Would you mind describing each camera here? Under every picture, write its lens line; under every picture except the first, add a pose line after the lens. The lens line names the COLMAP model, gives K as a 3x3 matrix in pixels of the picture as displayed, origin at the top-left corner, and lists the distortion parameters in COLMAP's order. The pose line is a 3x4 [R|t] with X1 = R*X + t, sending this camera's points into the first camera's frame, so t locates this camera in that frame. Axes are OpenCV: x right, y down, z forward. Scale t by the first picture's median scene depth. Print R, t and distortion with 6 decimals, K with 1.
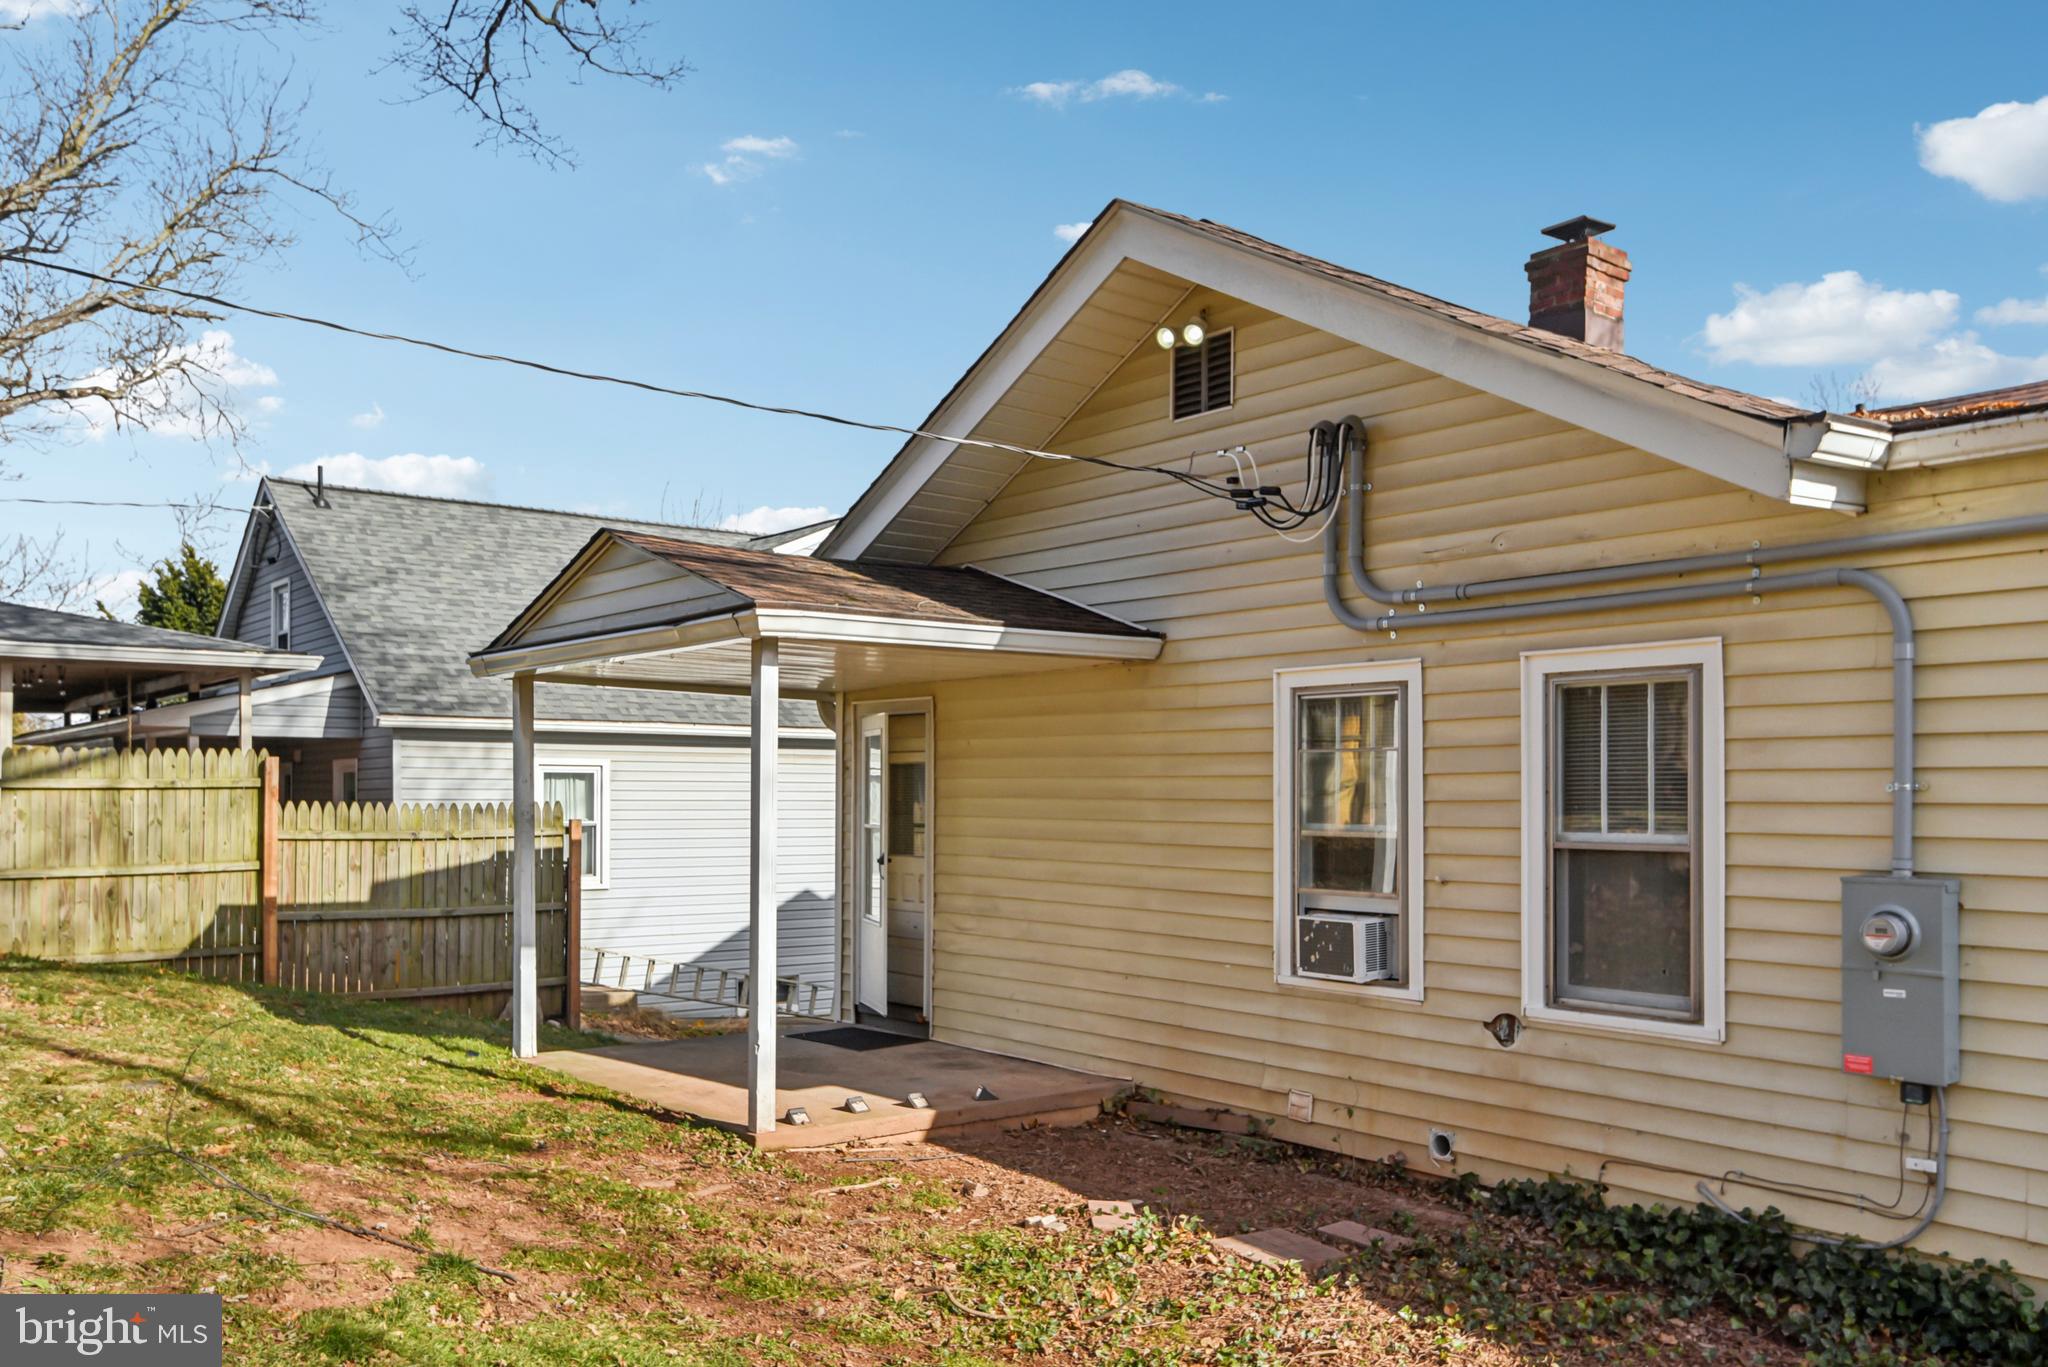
lens RADIAL K [[1653.1, 0, 1022.5], [0, 1653.1, 781.5], [0, 0, 1]] dist [0.002699, 0.000901]
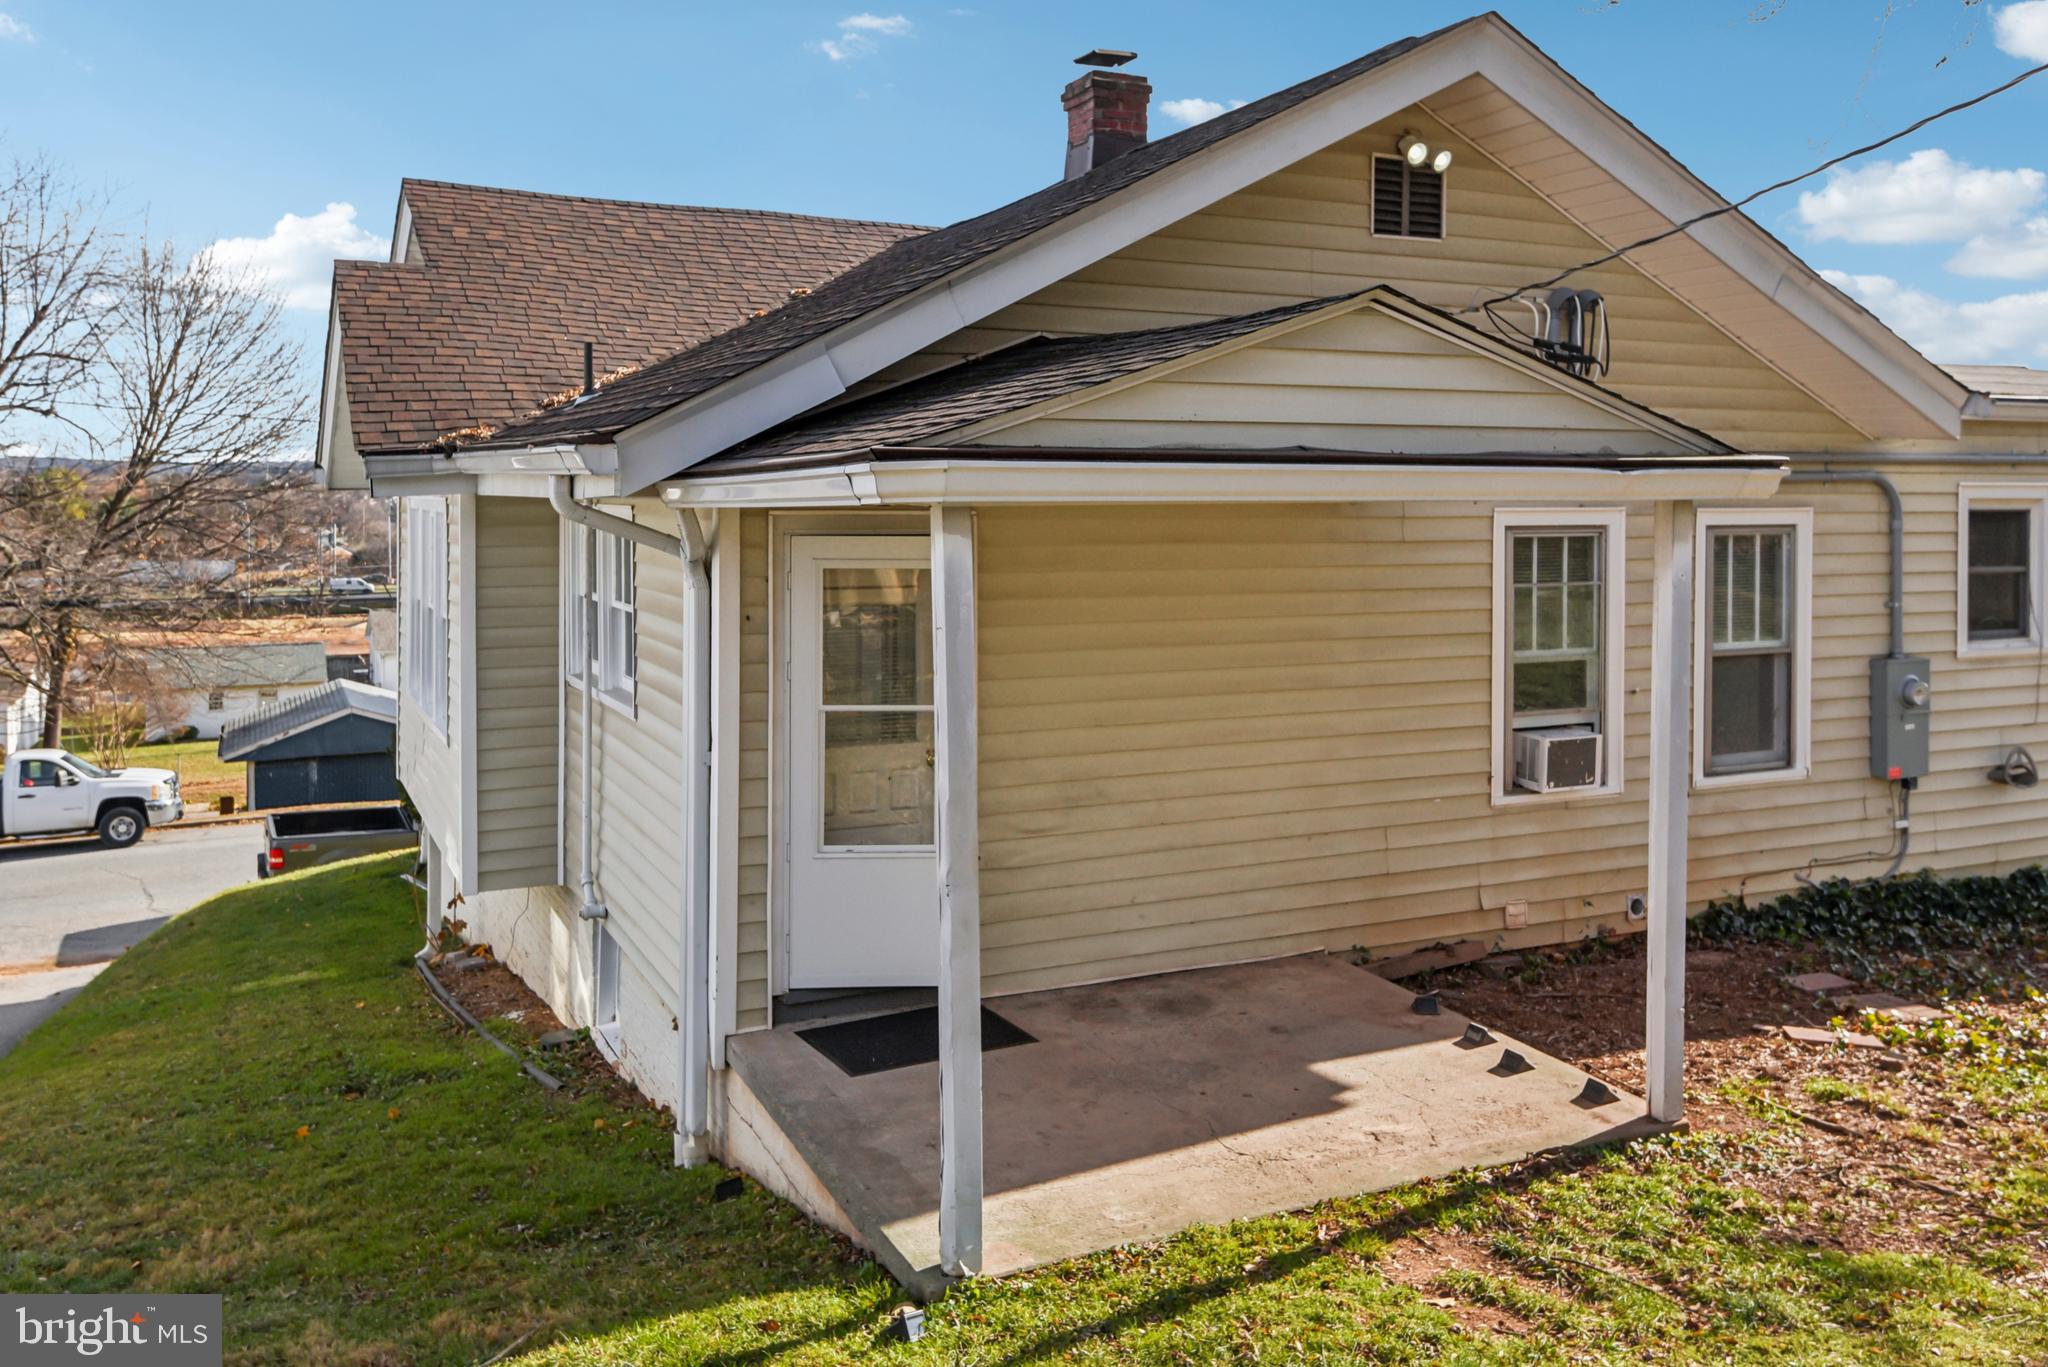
lens RADIAL K [[1673.4, 0, 1023.6], [0, 1673.4, 492.4], [0, 0, 1]] dist [-0.001802, -0.008880]
pose [[0.232172, -0.011087, 0.972612, -1.069561], [-0.010682, 0.999846, 0.013947, -0.100607], [-0.972616, -0.013628, 0.232017, 1.178610]]
